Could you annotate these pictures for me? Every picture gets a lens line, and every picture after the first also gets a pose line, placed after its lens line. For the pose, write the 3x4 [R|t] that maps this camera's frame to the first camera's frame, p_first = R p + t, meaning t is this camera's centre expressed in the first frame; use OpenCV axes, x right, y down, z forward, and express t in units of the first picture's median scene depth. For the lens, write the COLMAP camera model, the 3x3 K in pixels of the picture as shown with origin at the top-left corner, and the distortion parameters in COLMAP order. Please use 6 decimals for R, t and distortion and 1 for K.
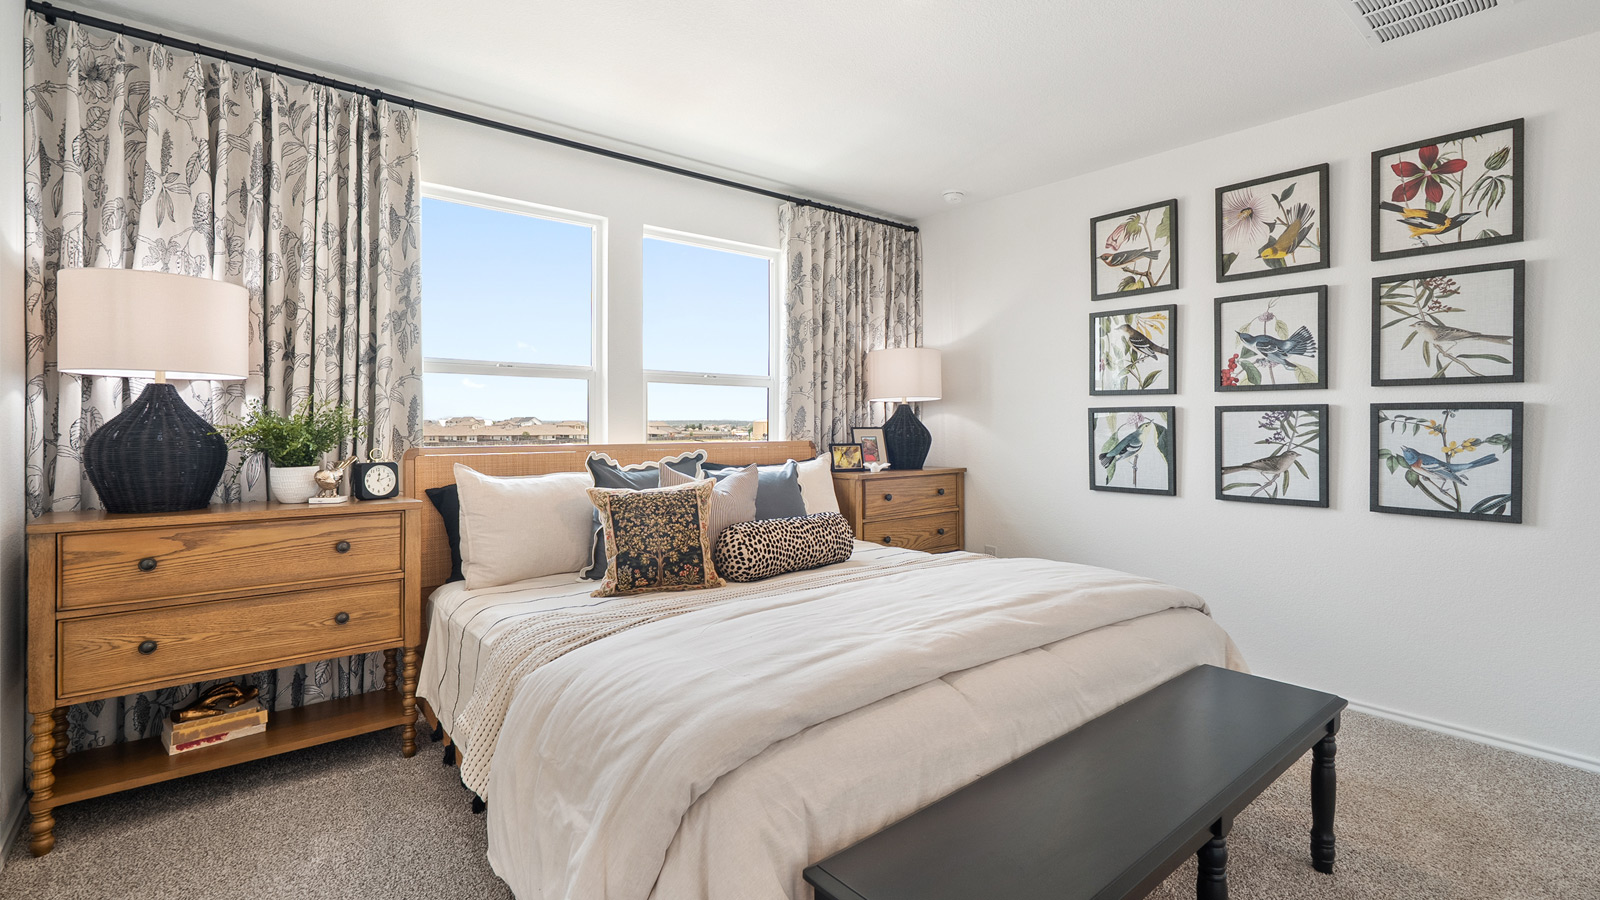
lens RADIAL K [[743.5, 0, 800.5], [0, 743.5, 417.0], [0, 0, 1]] dist [0.000186, 0.016033]
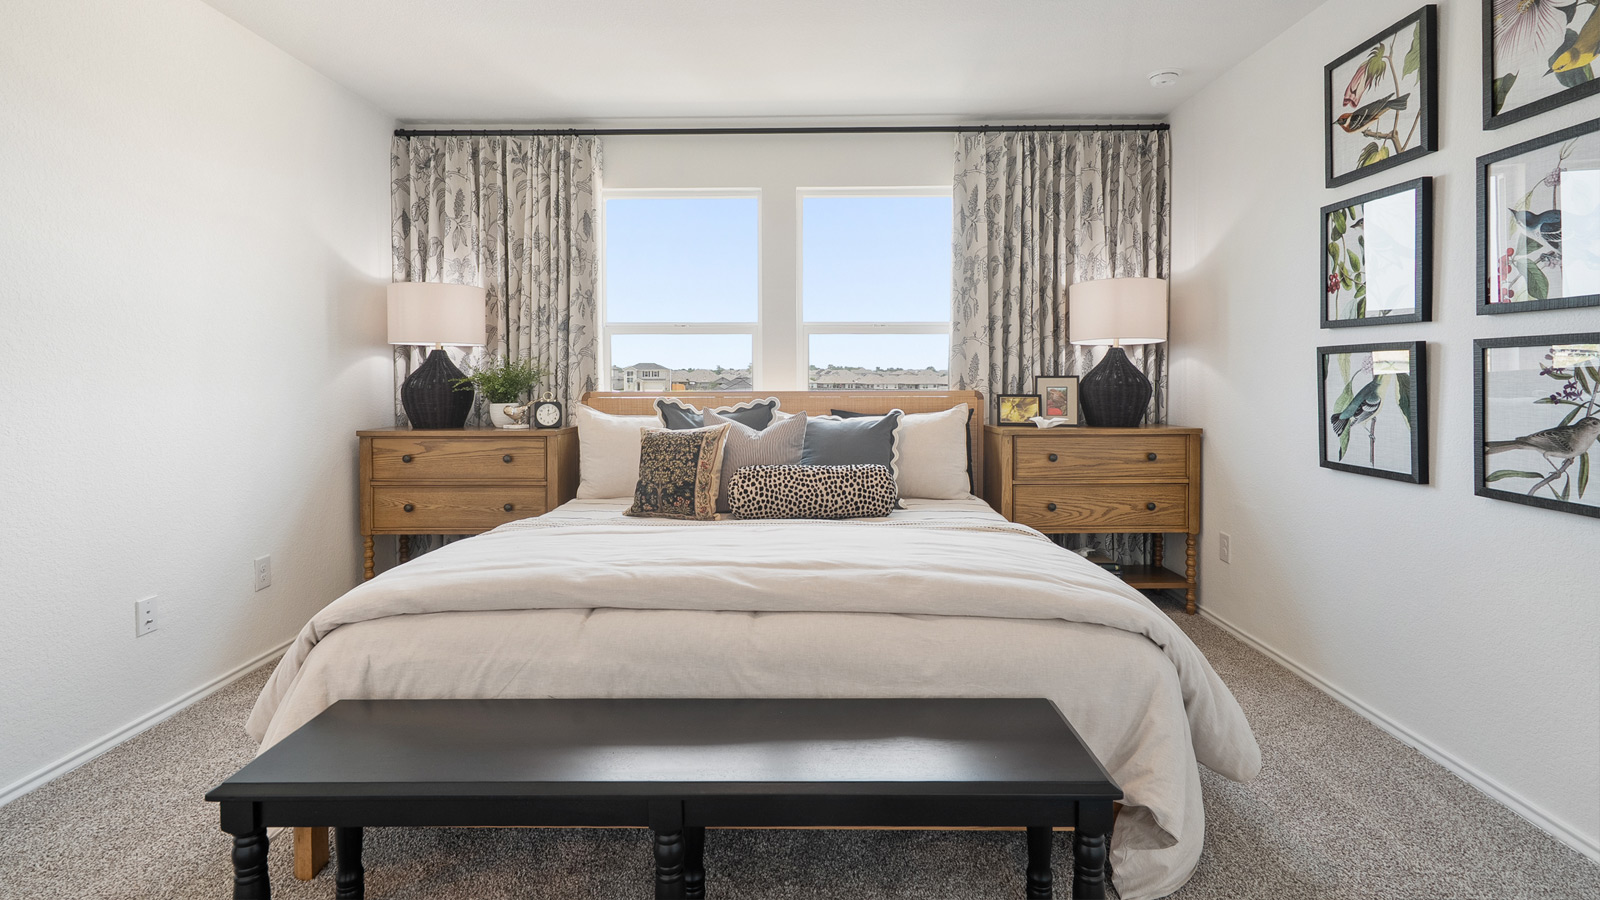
lens RADIAL K [[732.6, 0, 796.5], [0, 732.6, 394.4], [0, 0, 1]] dist [-0.000797, -0.000934]
pose [[0.762580, 0.015002, -0.646720, 0.525207], [0.010057, 0.999335, 0.035040, 0.003208], [0.646816, -0.033225, 0.761922, 0.199345]]
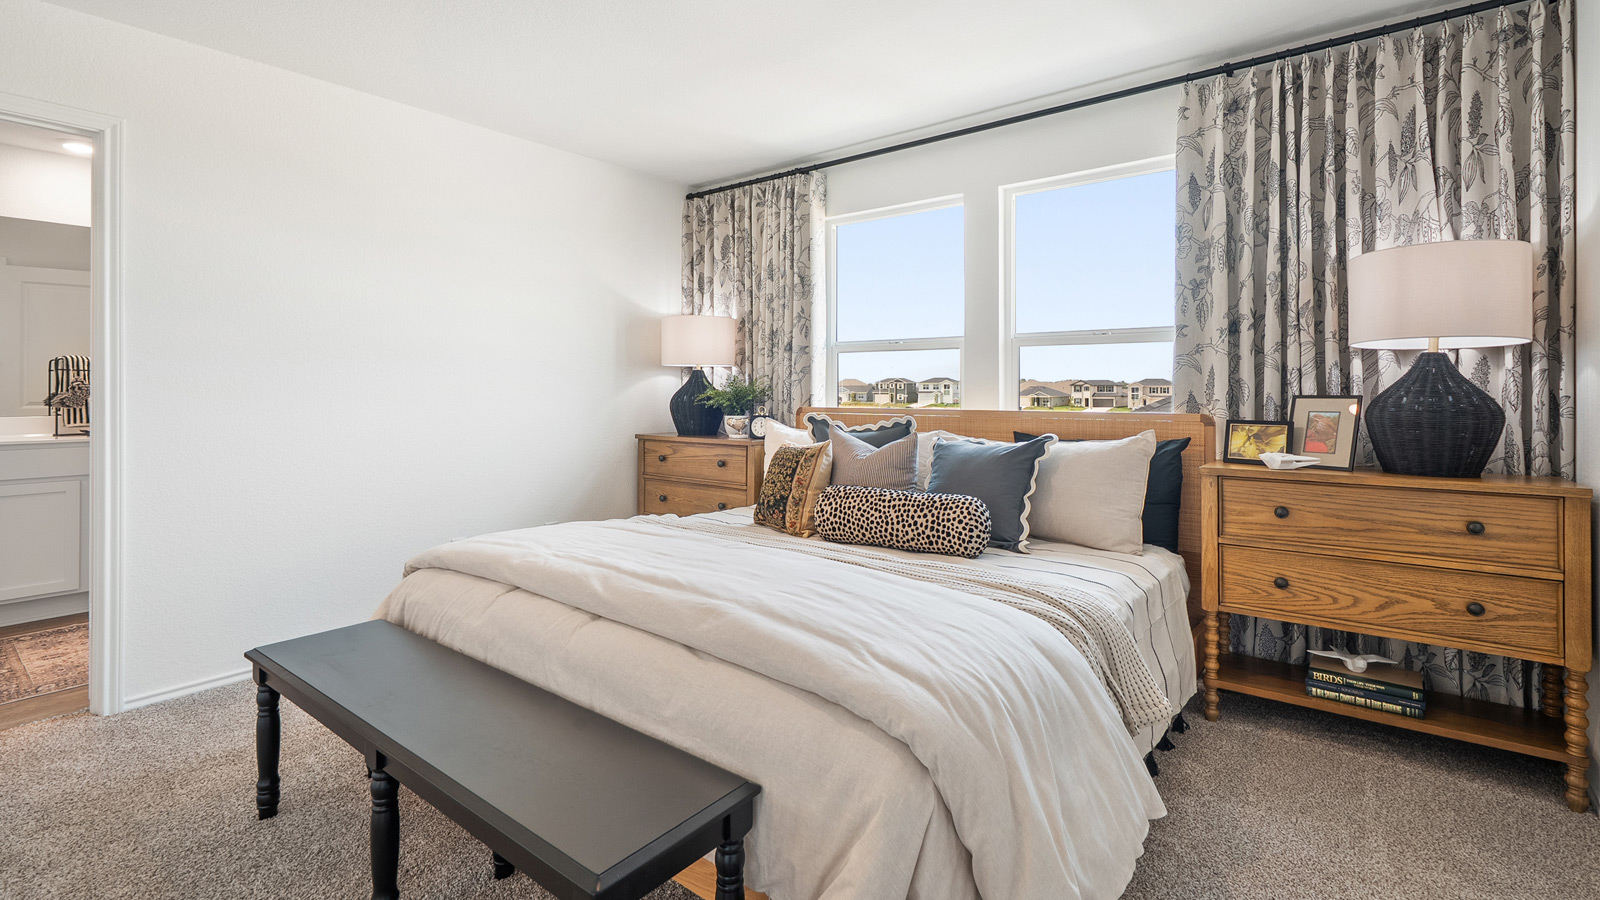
lens RADIAL K [[727.3, 0, 807.0], [0, 727.3, 385.8], [0, 0, 1]] dist [0.001692, 0.000287]
pose [[0.213301, -0.006635, -0.976964, 0.733628], [0.009439, 0.999944, -0.004730, 0.006241], [0.976941, -0.008213, 0.213352, 0.598172]]
